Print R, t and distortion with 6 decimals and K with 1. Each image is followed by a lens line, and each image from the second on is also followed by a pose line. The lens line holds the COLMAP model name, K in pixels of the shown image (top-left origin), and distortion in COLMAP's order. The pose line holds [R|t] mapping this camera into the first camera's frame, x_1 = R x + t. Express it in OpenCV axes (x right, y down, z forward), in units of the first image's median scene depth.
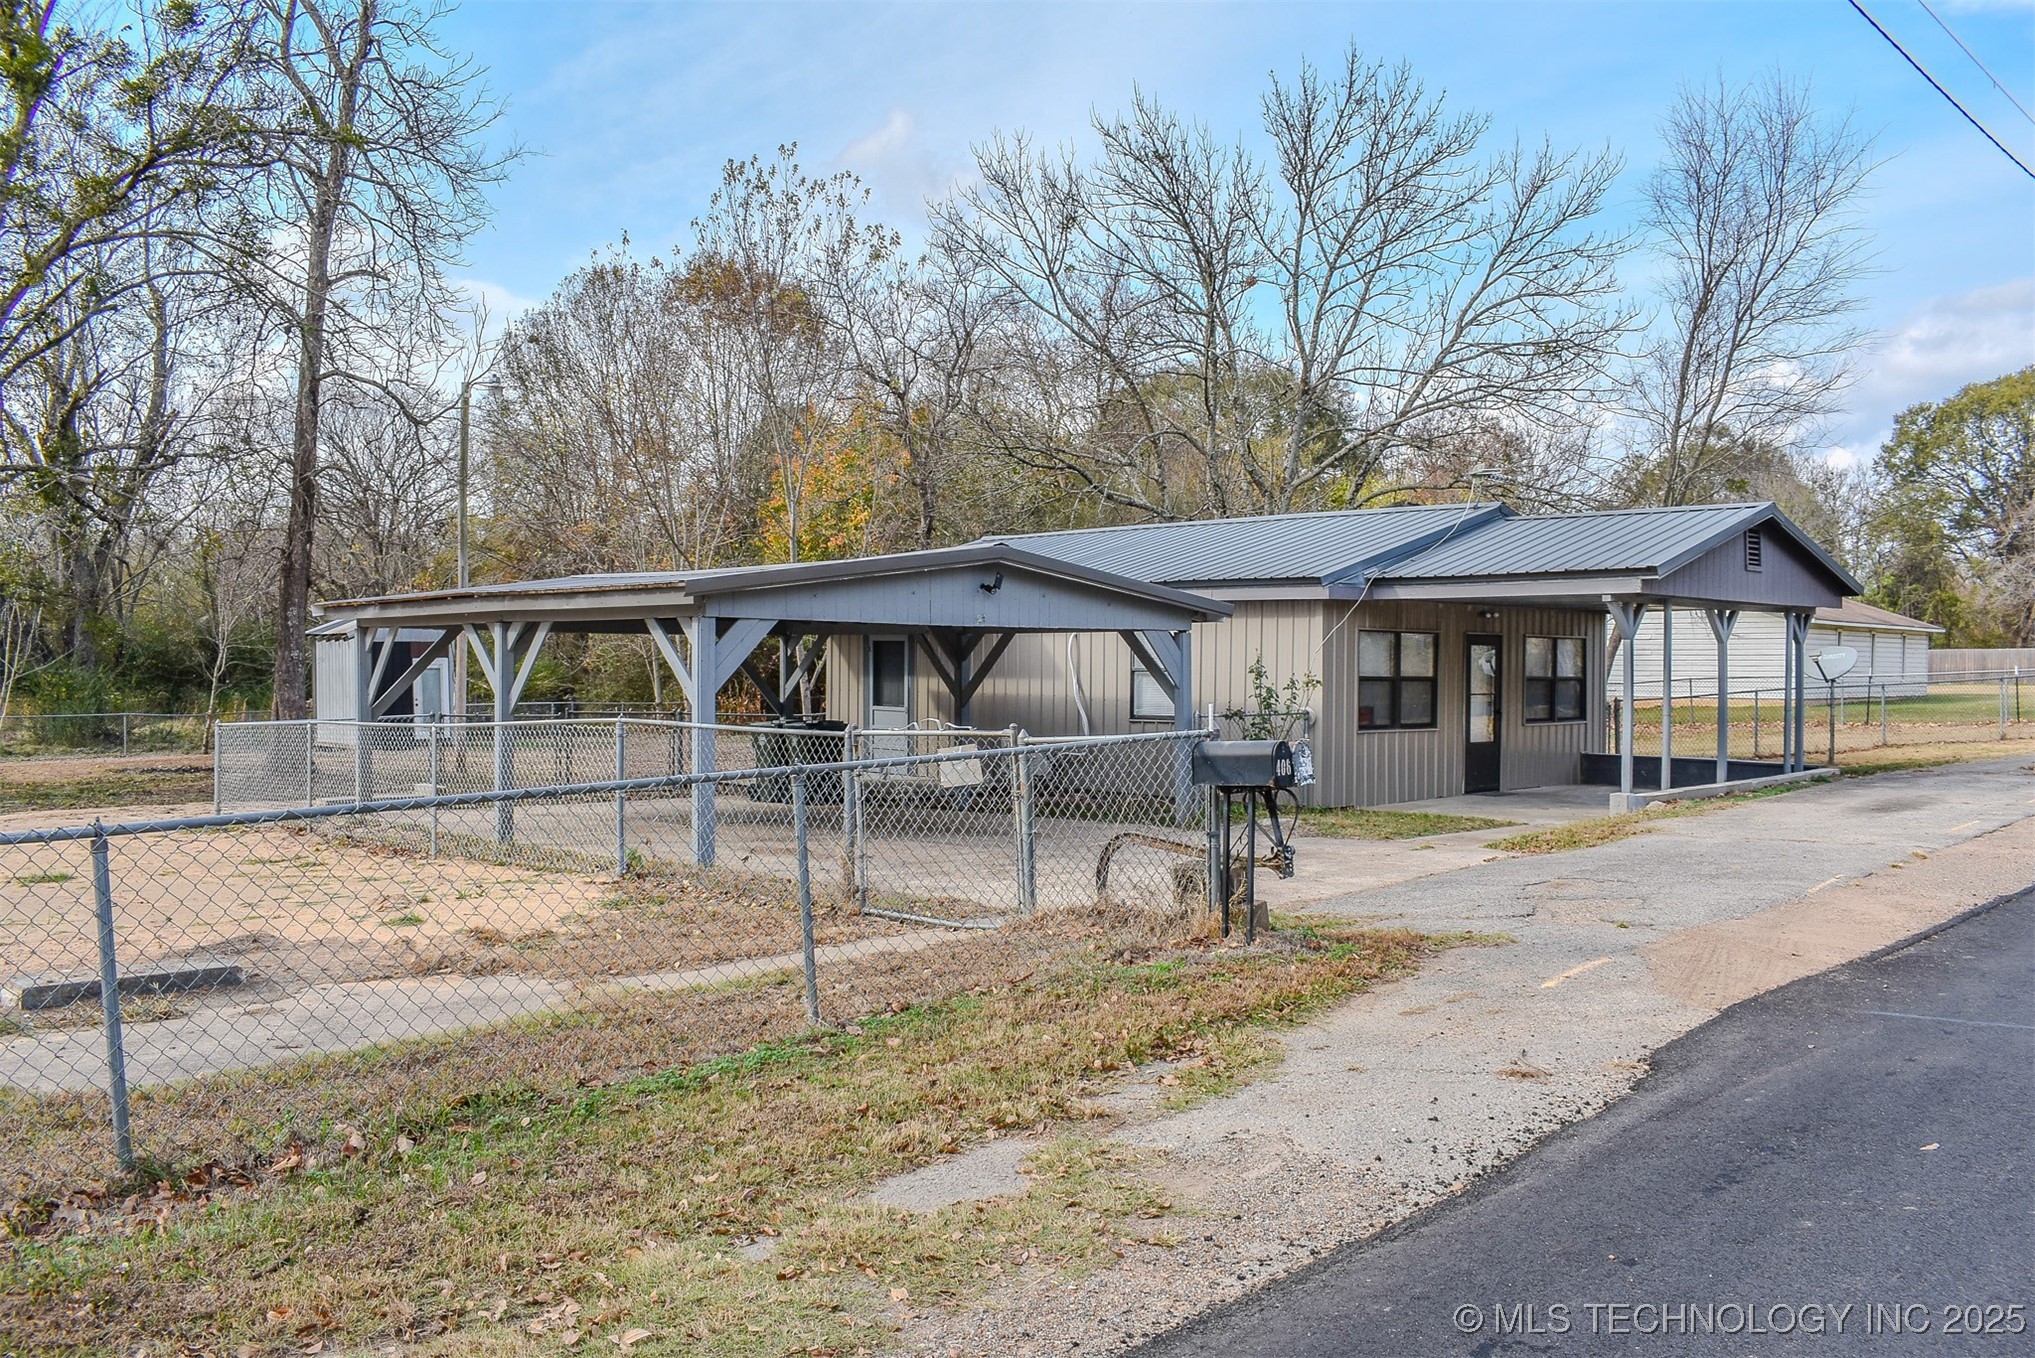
lens RADIAL K [[1615.9, 0, 1017.5], [0, 1615.9, 679.0], [0, 0, 1]] dist [-0.030395, 0.001025]
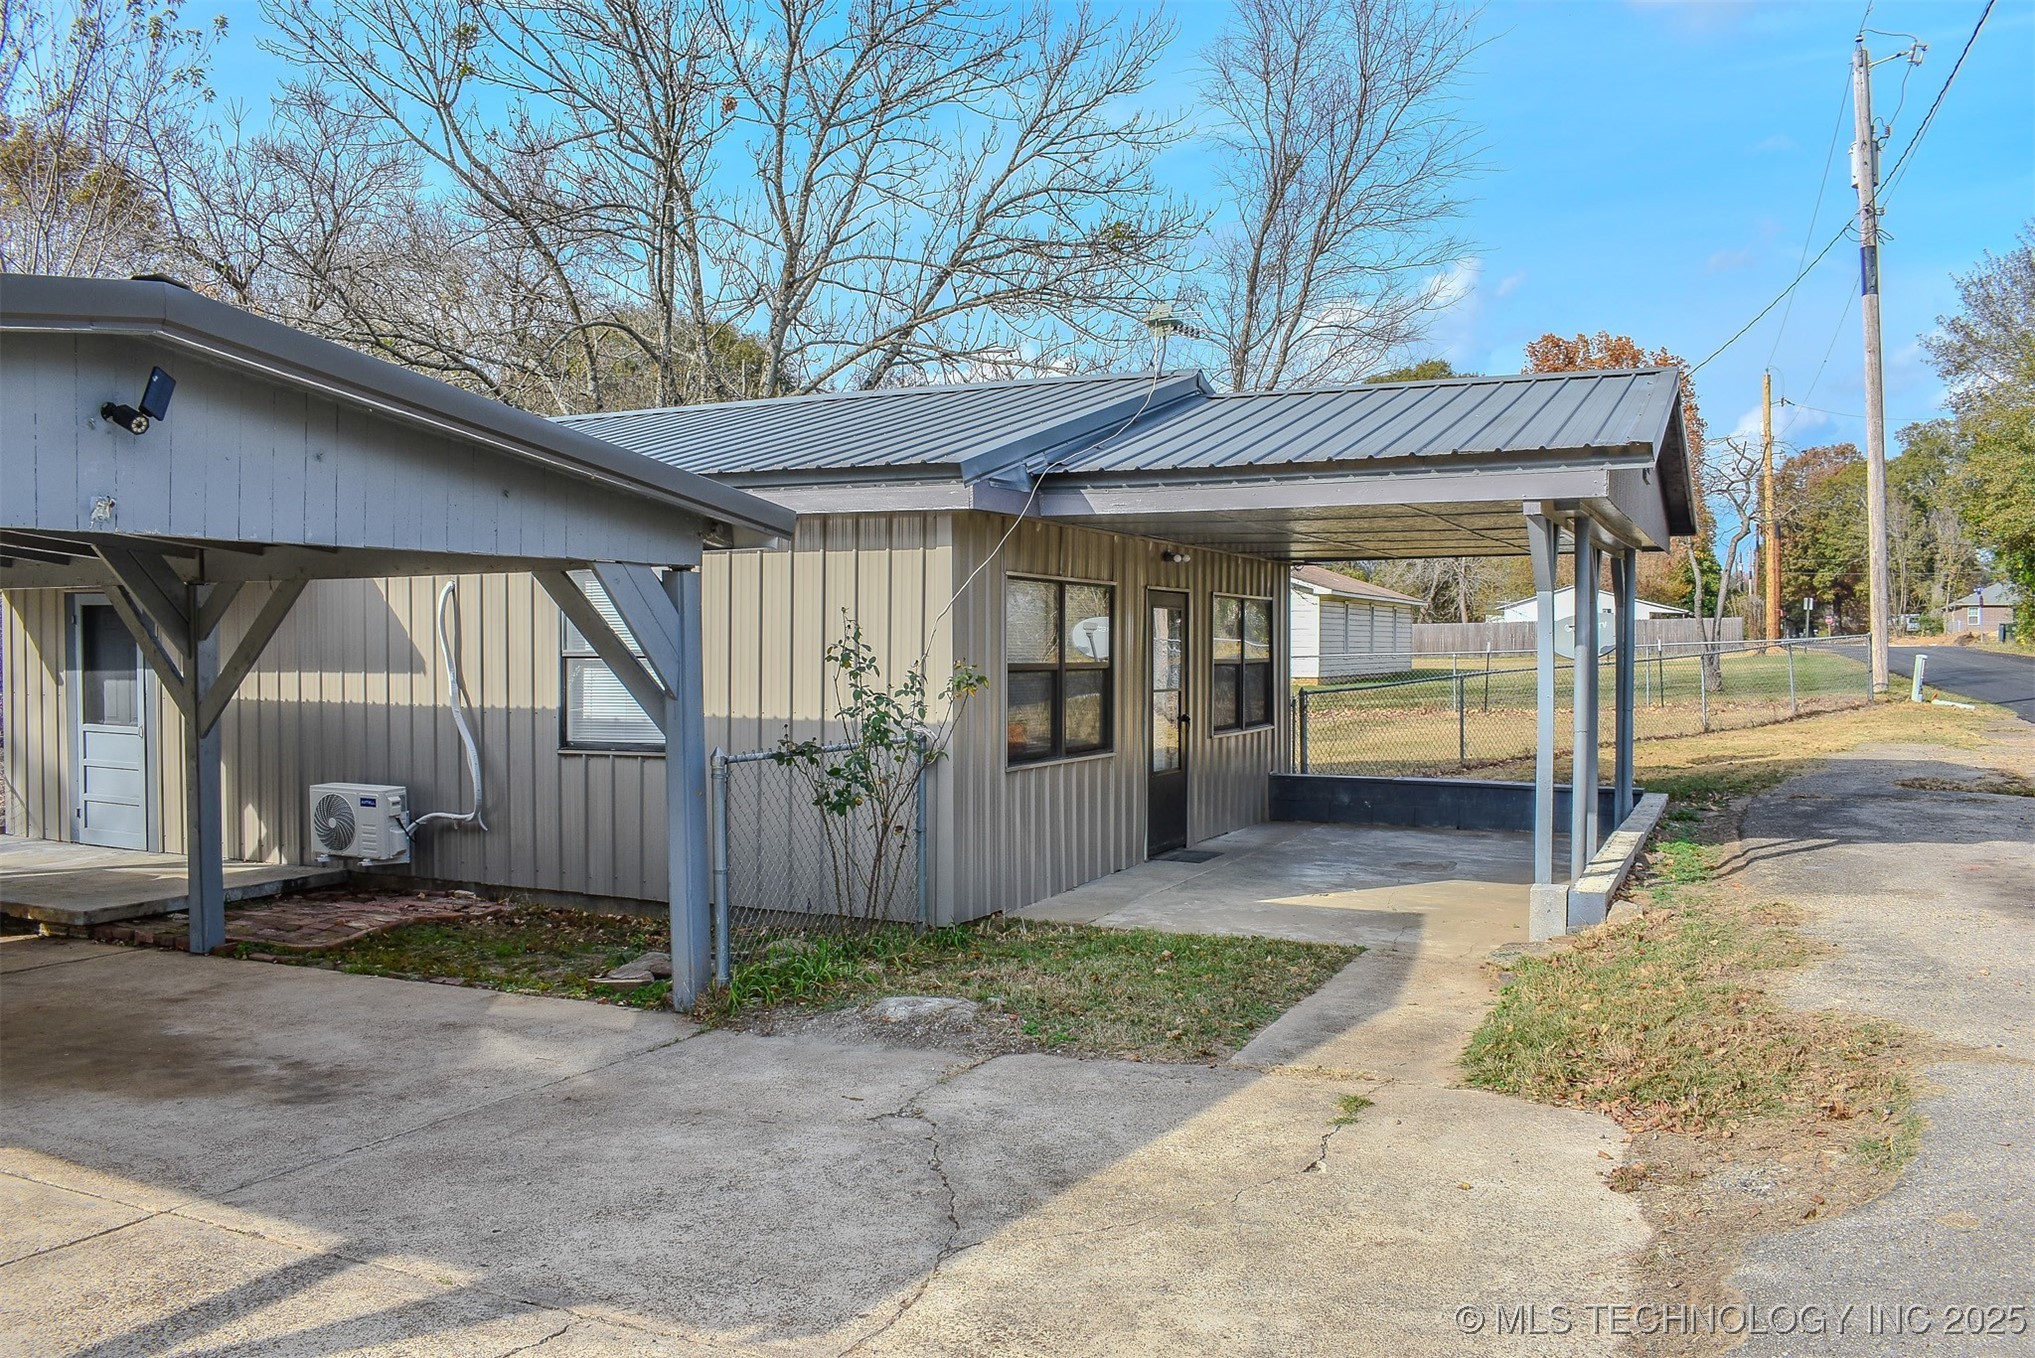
lens RADIAL K [[1617.1, 0, 1037.7], [0, 1617.1, 677.2], [0, 0, 1]] dist [-0.093993, 0.018290]
pose [[0.934833, -0.013747, 0.354821, 0.025551], [0.009320, 0.999856, 0.014183, -0.003526], [-0.354965, -0.009952, 0.934827, 0.386454]]
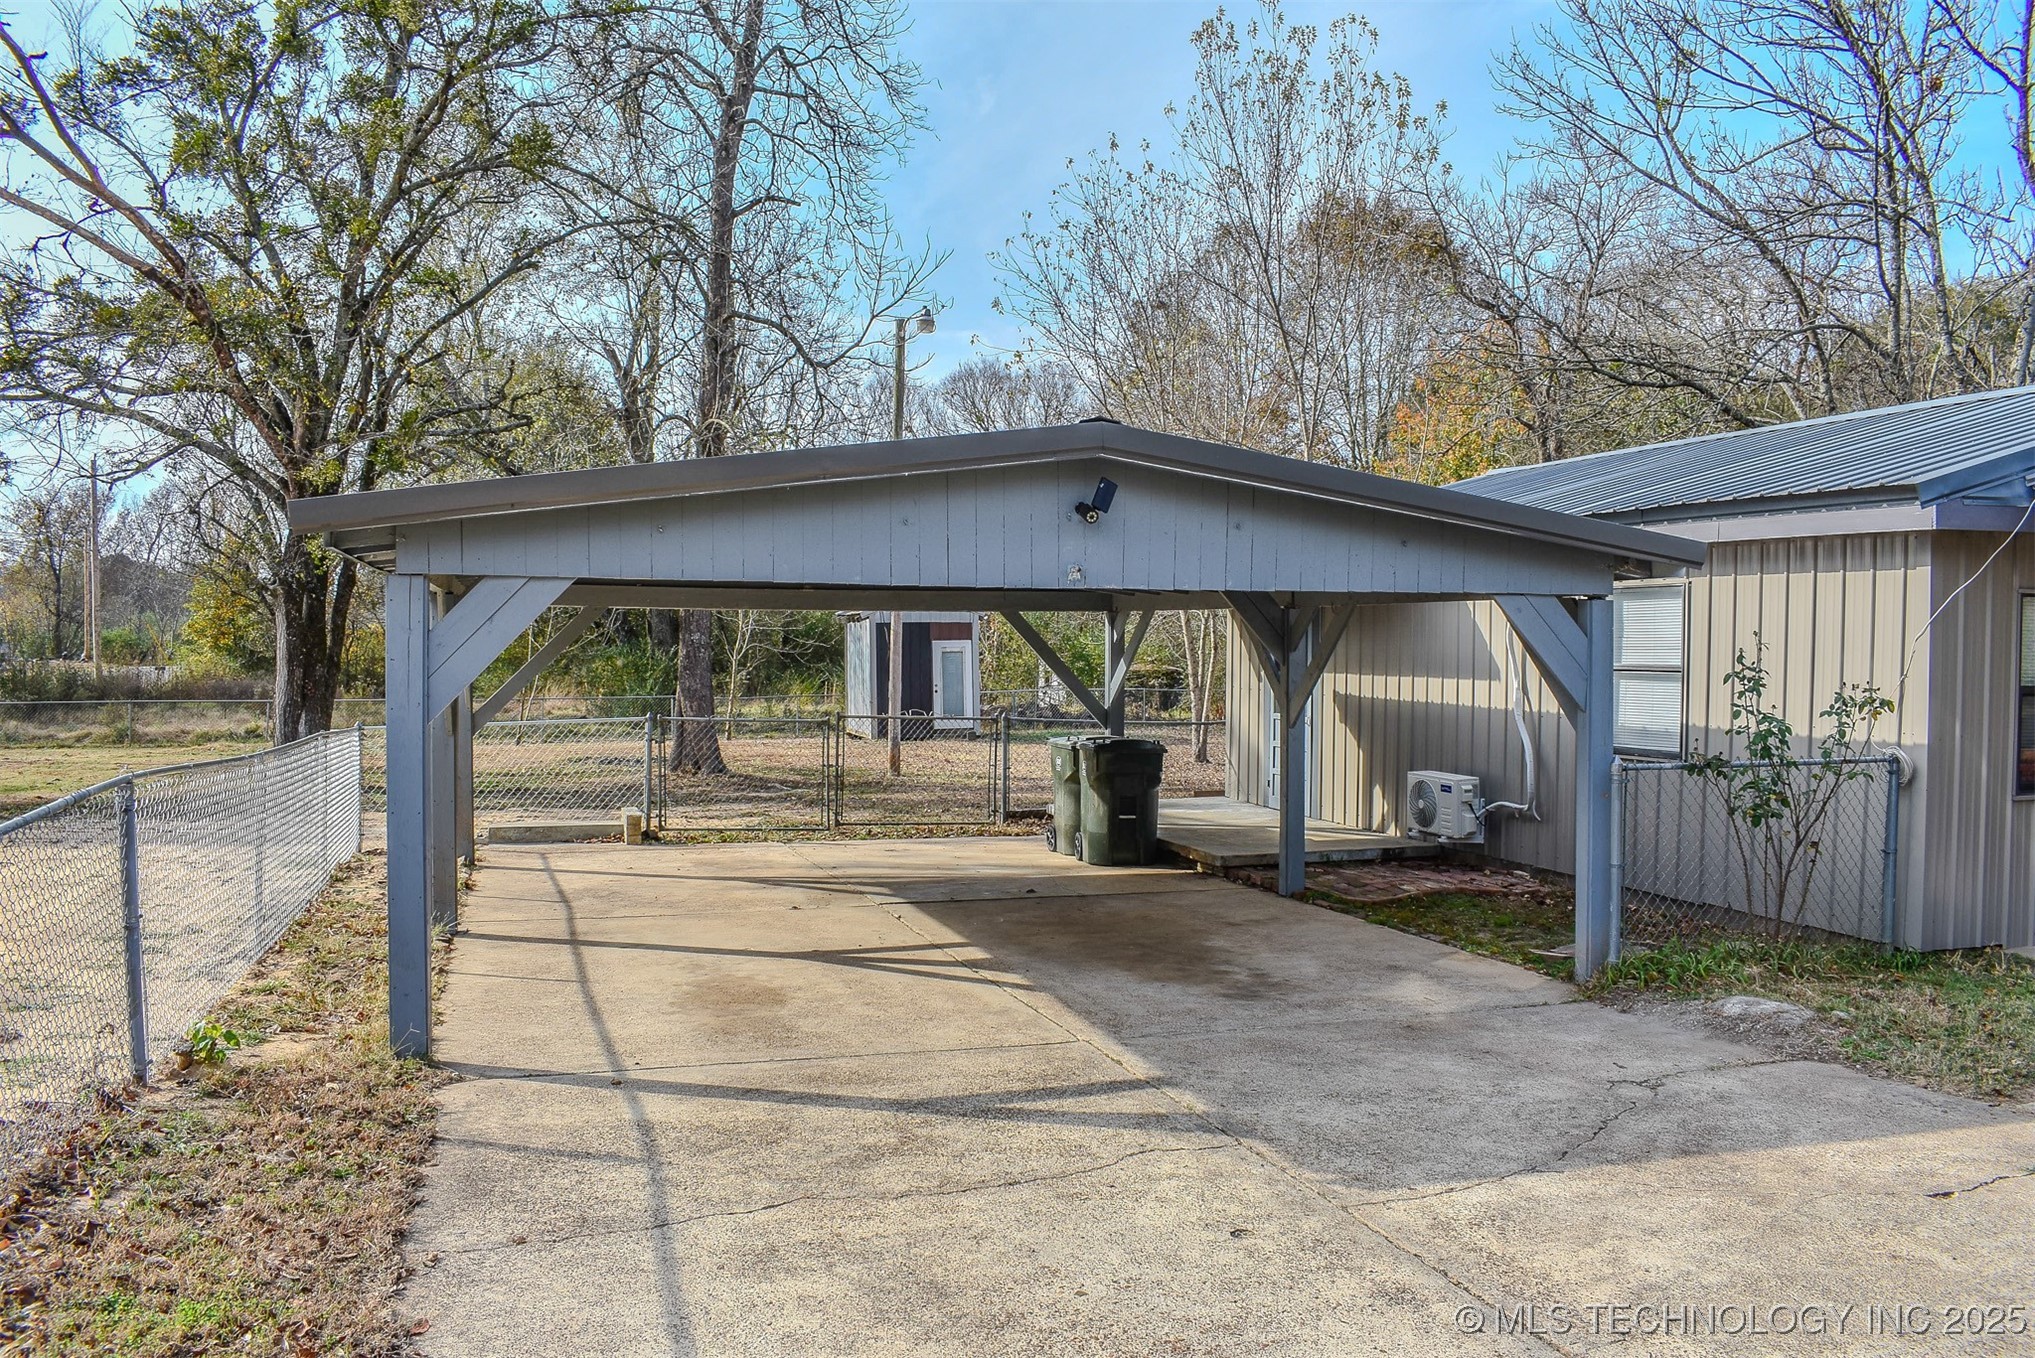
lens RADIAL K [[1604.8, 0, 1017.5], [0, 1604.8, 679.0], [0, 0, 1]] dist [-0.091849, 0.009450]
pose [[0.901938, 0.011088, -0.431723, 0.106338], [-0.005423, 0.999882, 0.014350, -0.006992], [0.431831, -0.010602, 0.901892, 0.332835]]
